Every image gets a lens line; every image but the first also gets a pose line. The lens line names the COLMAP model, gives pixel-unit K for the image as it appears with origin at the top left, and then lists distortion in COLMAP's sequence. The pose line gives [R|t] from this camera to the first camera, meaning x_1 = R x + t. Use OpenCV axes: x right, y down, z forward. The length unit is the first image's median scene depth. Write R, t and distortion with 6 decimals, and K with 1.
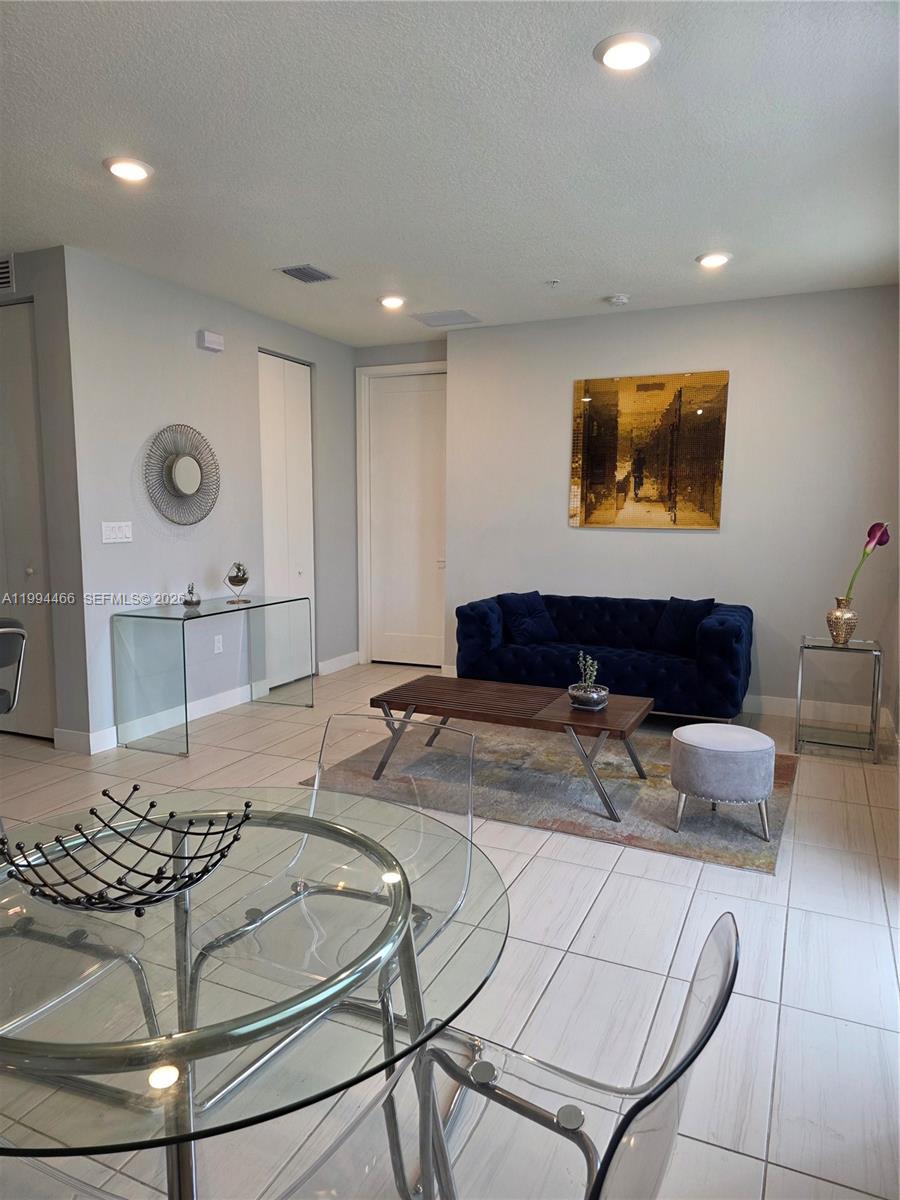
lens RADIAL K [[794.1, 0, 430.6], [0, 794.1, 606.6], [0, 0, 1]] dist [0.081671, -0.101342]
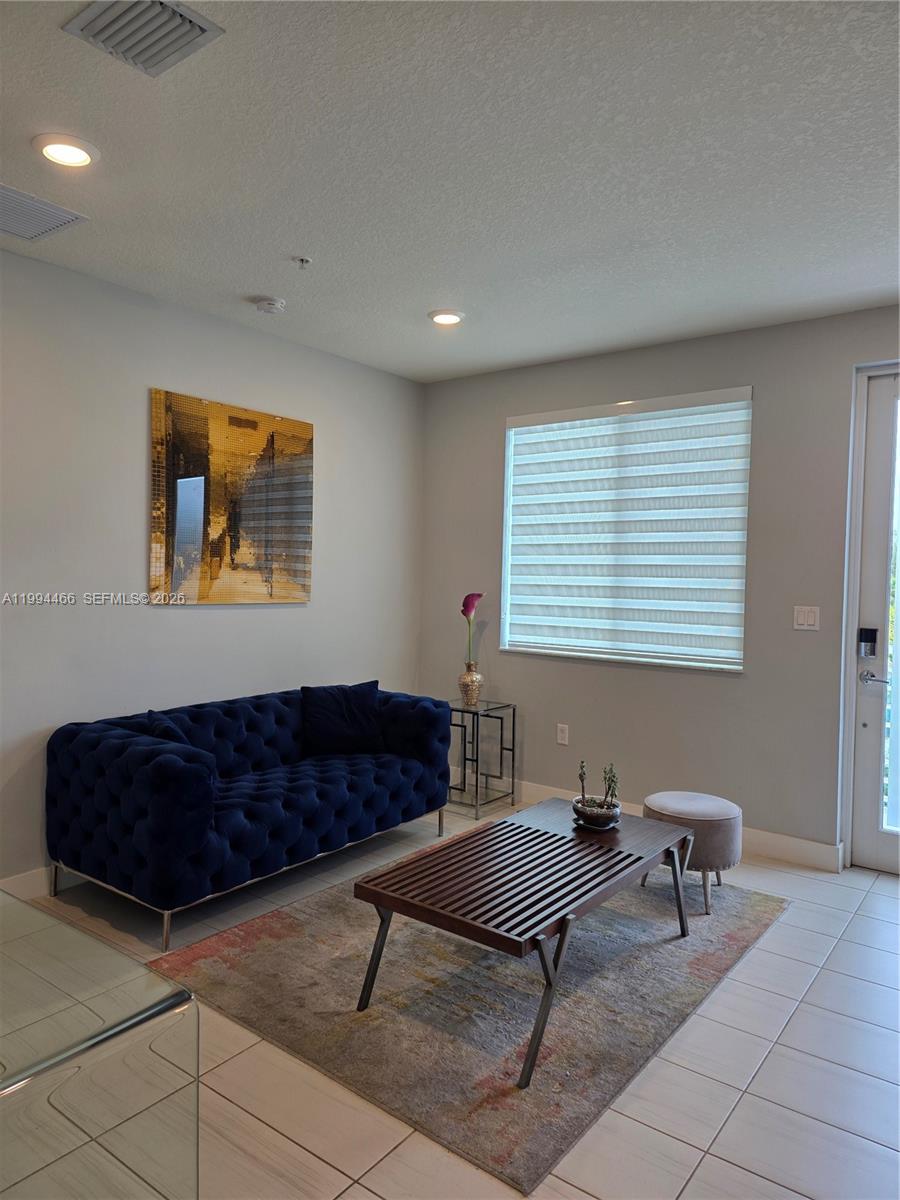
lens RADIAL K [[797.4, 0, 437.3], [0, 797.4, 598.9], [0, 0, 1]] dist [0.084403, -0.077406]
pose [[0.214335, -0.029955, 0.976301, -0.441479], [0.108033, 0.994124, 0.006784, -0.088255], [-0.970767, 0.104018, 0.216312, 0.656219]]
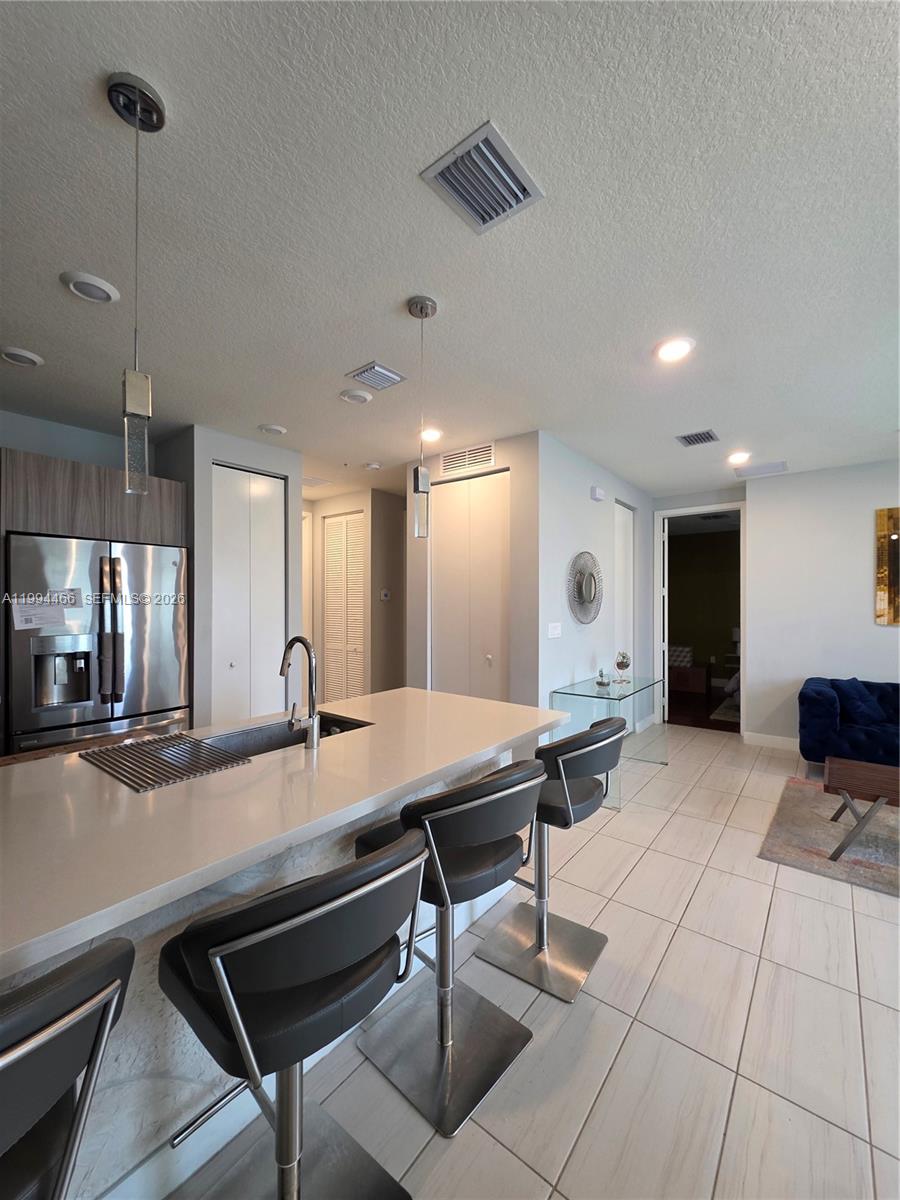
lens RADIAL K [[478.6, 0, 453.1], [0, 478.6, 599.0], [0, 0, 1]] dist [0.003473, 0.000078]
pose [[0.974703, -0.006216, -0.223417, -0.308439], [-0.023391, 0.991287, -0.129624, -0.030080], [0.222277, 0.131571, 0.966065, 0.144643]]
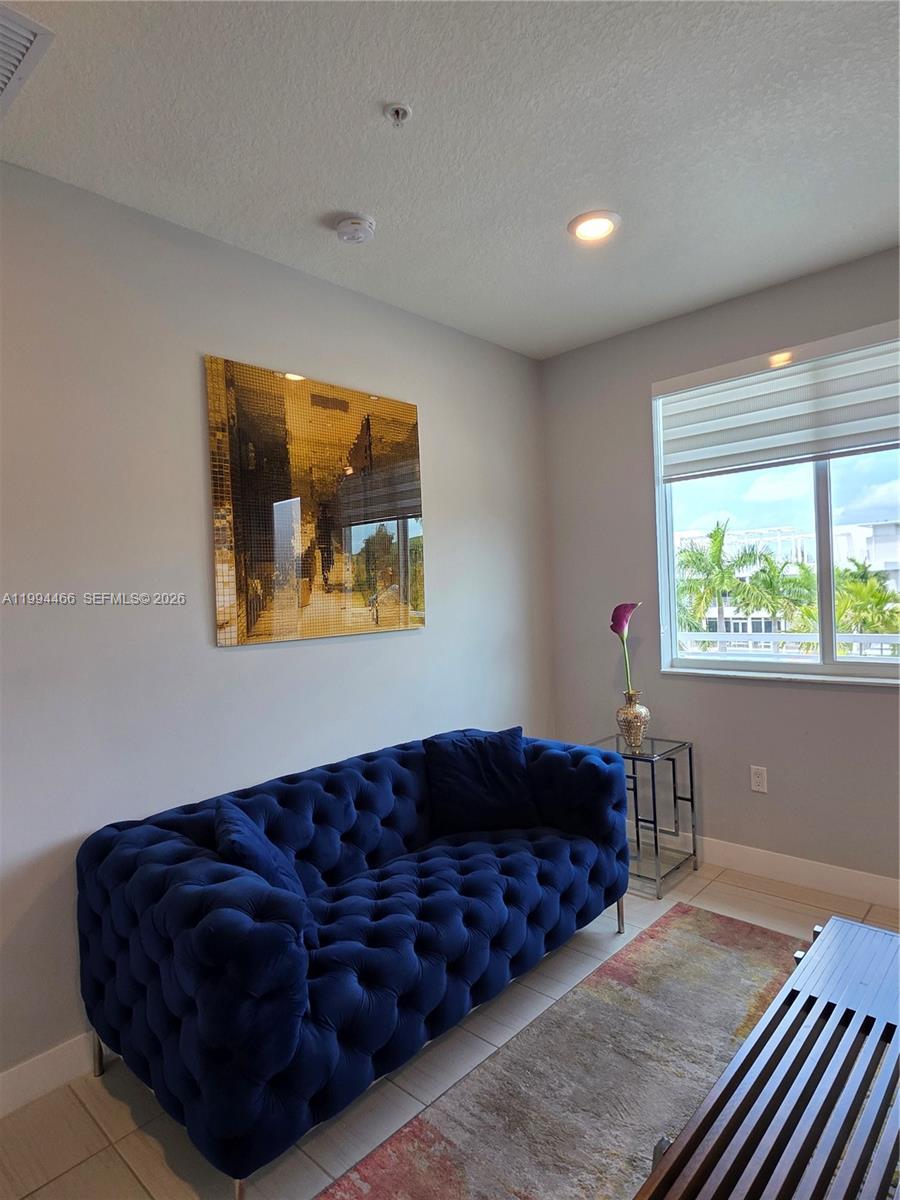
lens RADIAL K [[669.9, 0, 450.0], [0, 669.9, 600.0], [0, 0, 1]] dist [0.004295, 0.000519]
pose [[0.303594, -0.030646, 0.952309, -0.177740], [0.167814, 0.985578, -0.021782, -0.100592], [-0.937907, 0.166423, 0.304358, 0.774217]]
